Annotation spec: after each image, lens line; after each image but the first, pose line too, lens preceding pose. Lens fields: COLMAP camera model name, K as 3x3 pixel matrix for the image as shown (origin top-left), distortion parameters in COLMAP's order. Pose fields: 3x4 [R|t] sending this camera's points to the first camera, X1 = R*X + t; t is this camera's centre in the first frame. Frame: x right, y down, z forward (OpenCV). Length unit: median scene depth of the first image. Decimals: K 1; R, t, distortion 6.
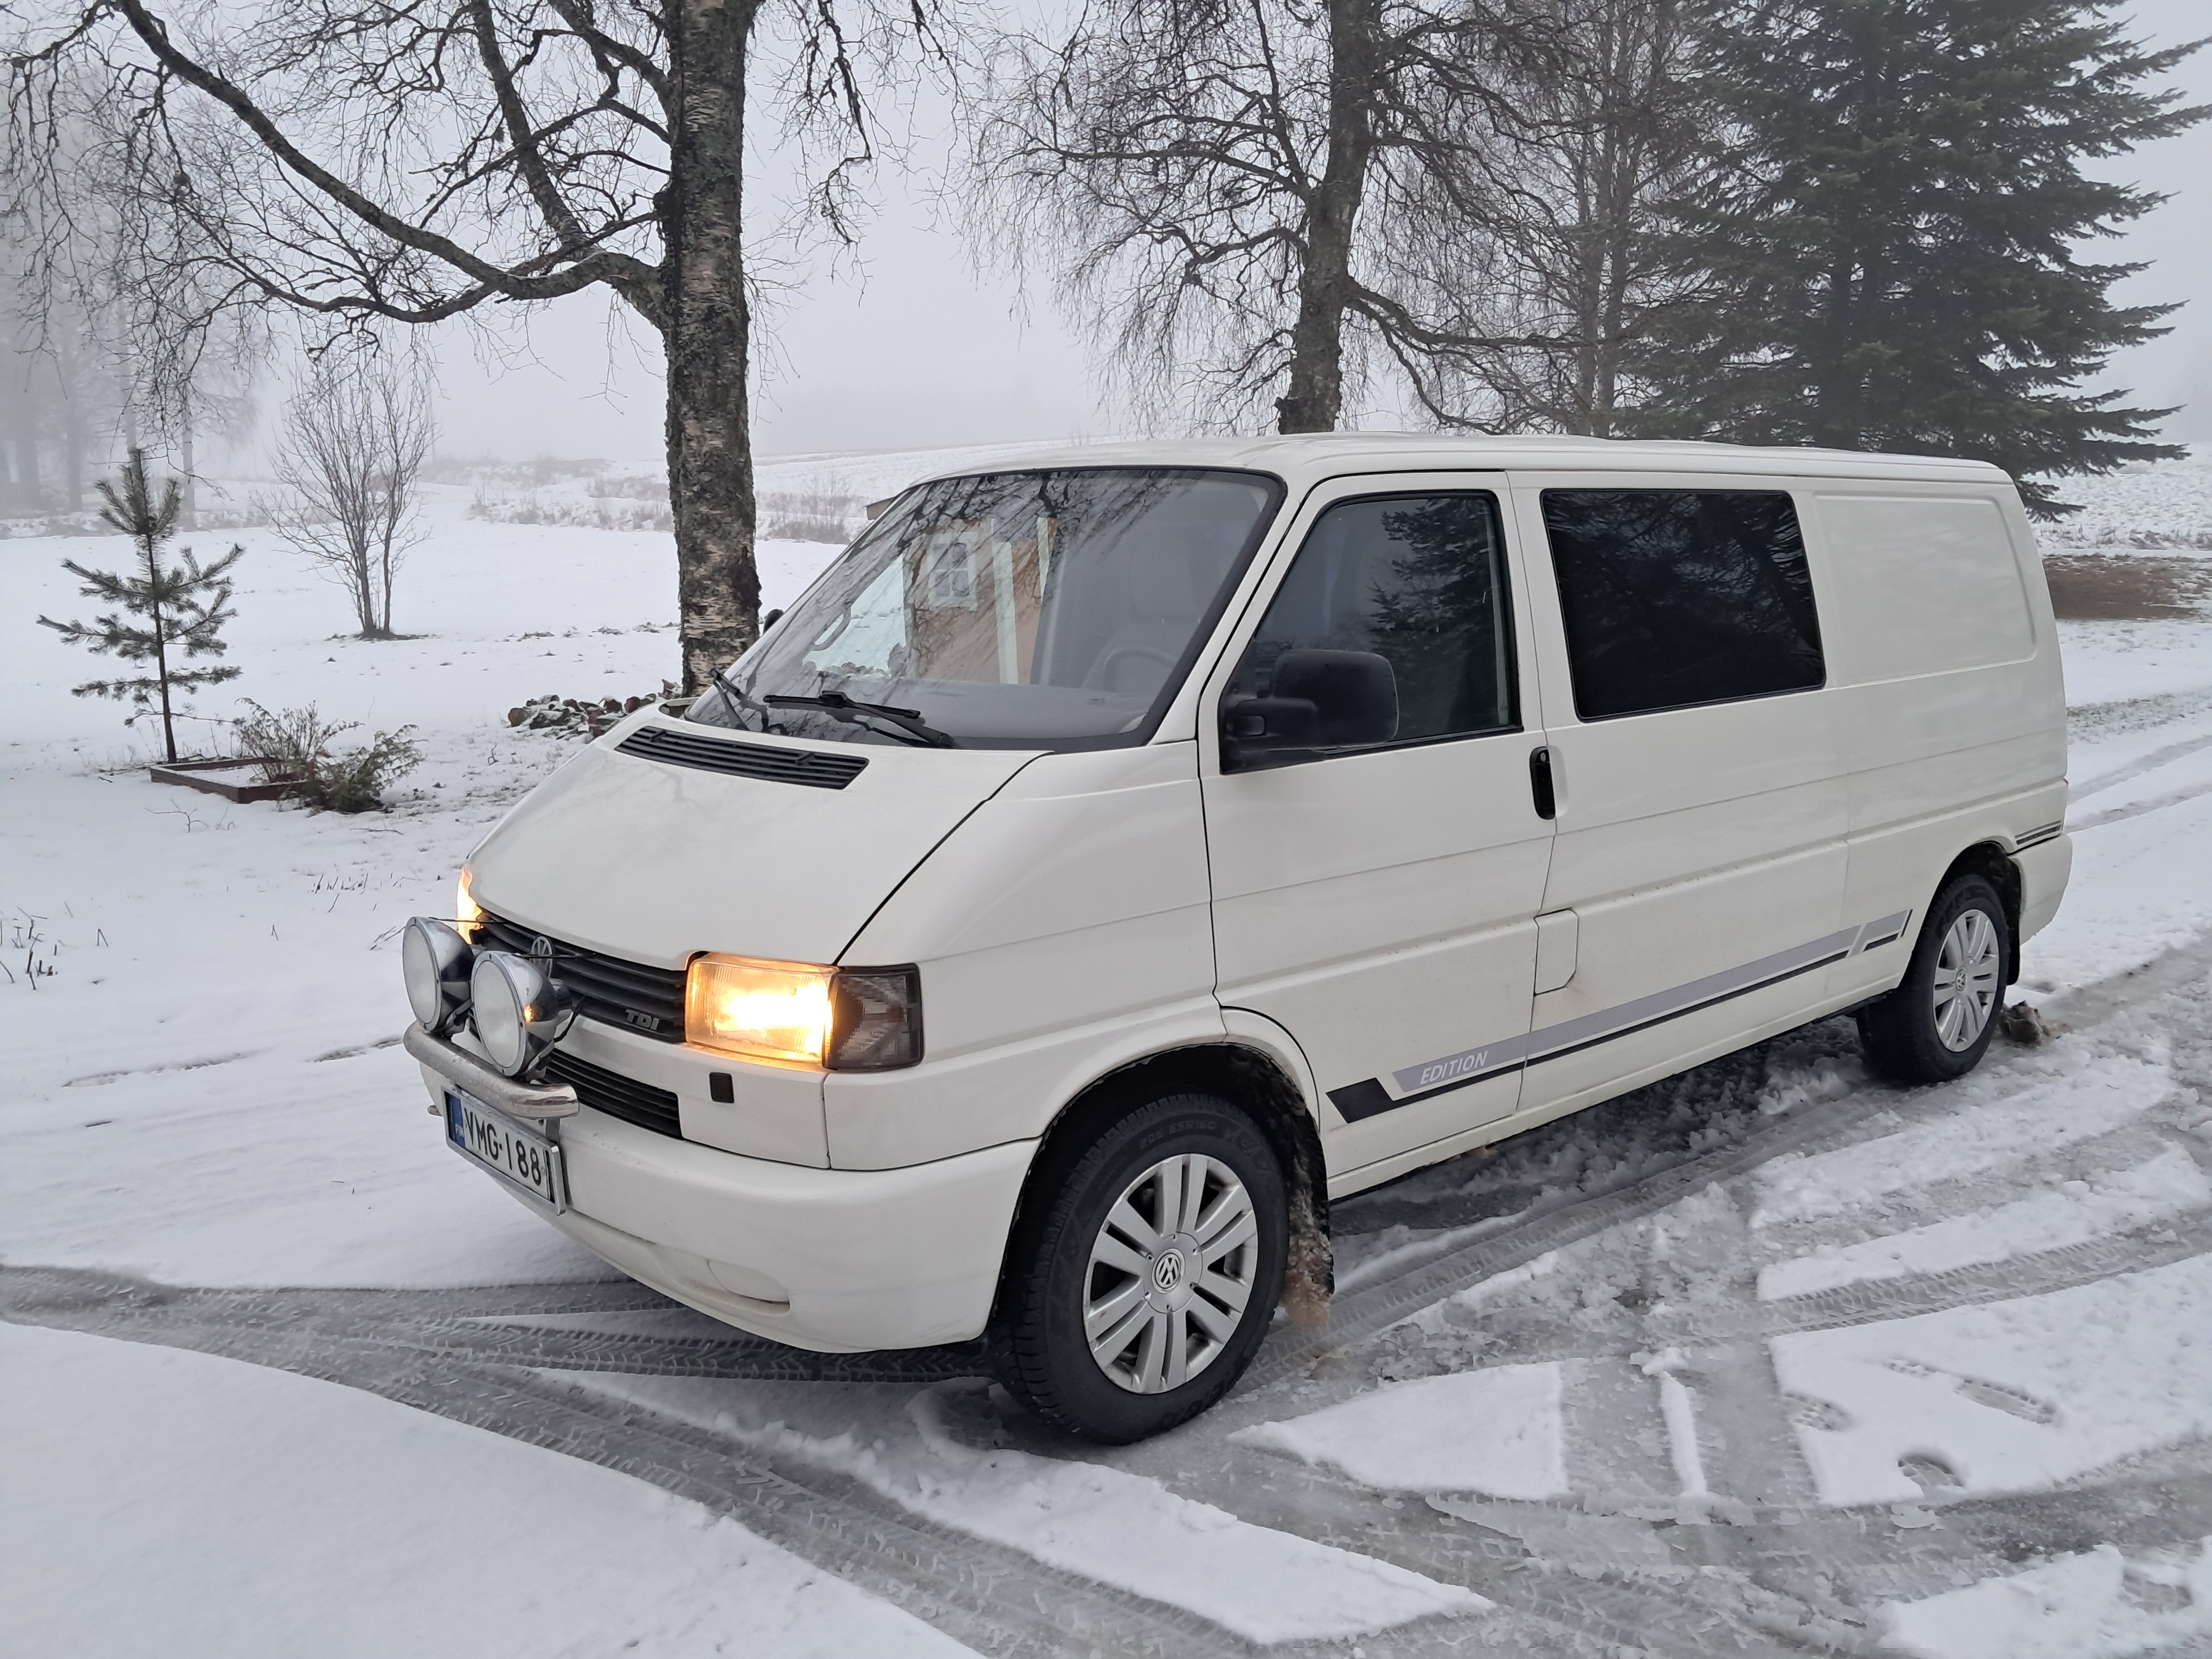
lens RADIAL K [[1761.0, 0, 1095.3], [0, 1761.0, 843.4], [0, 0, 1]] dist [0.042090, -0.005303]
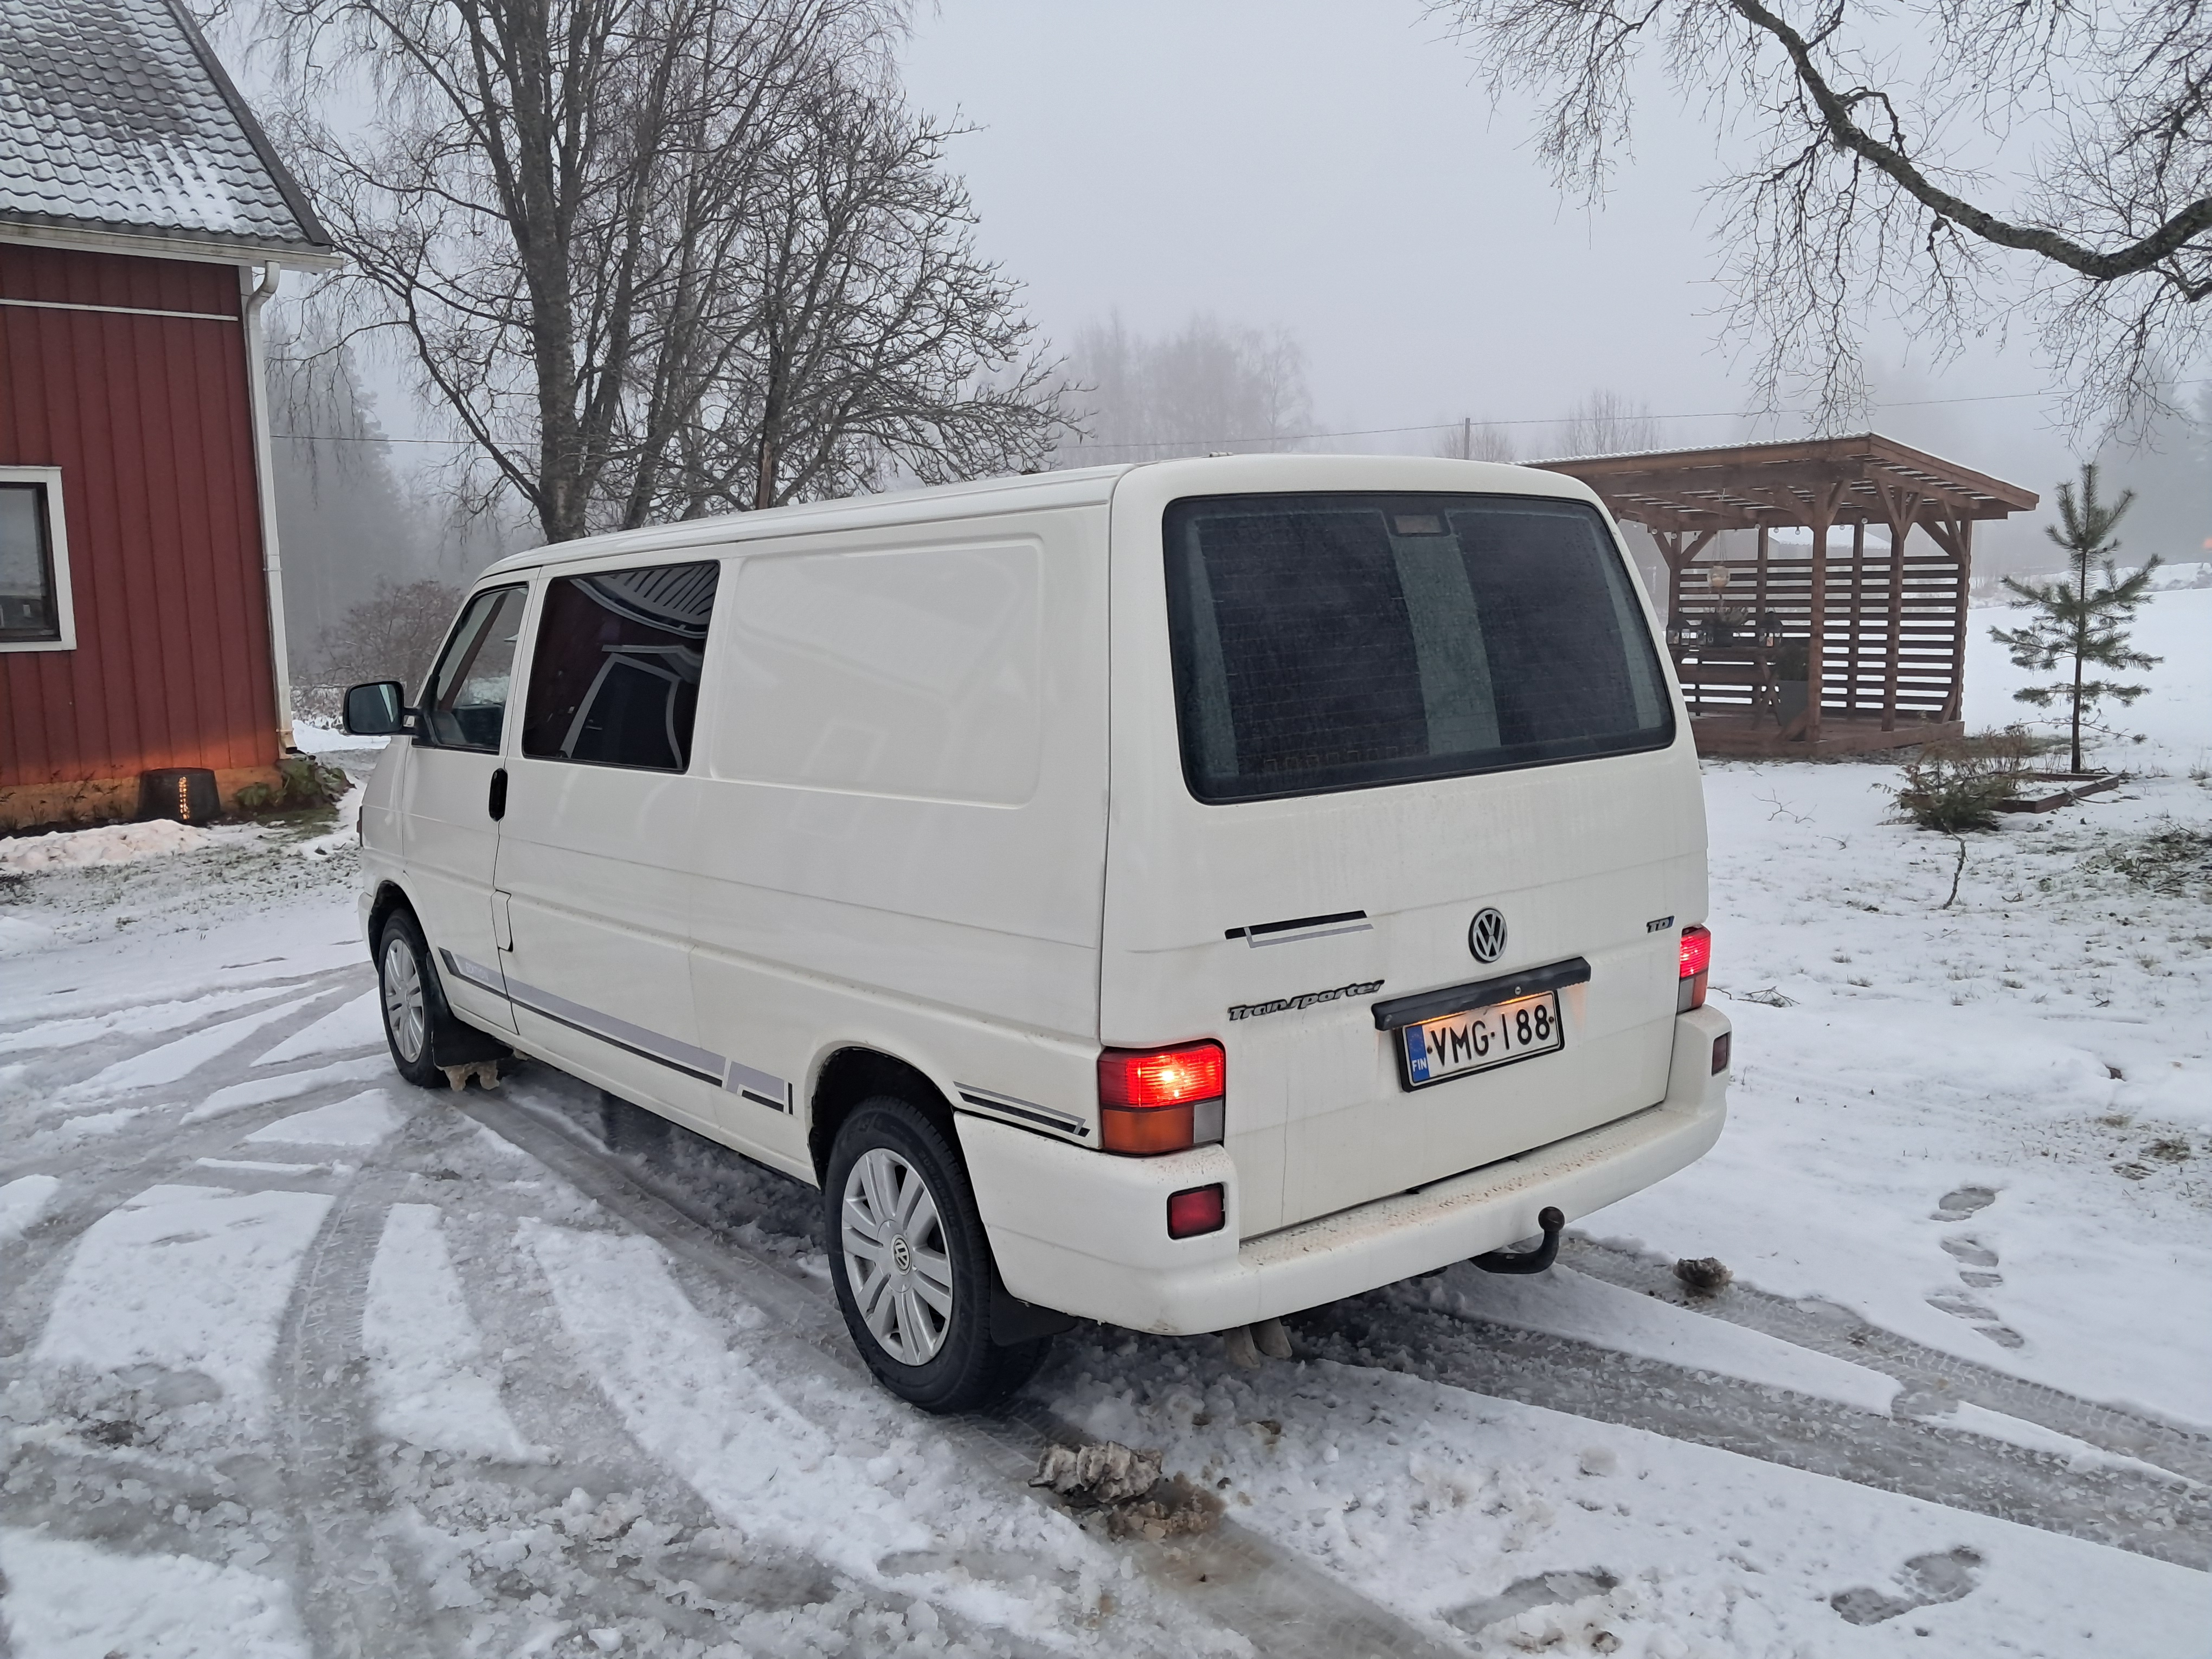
lens RADIAL K [[1761.0, 0, 1106.6], [0, 1761.0, 815.5], [0, 0, 1]] dist [0.042090, -0.005303]
pose [[-0.066761, 0.127513, -0.989587, 1.459342], [-0.128737, 0.982409, 0.135274, -0.243509], [0.989429, 0.136427, -0.049171, 1.413575]]
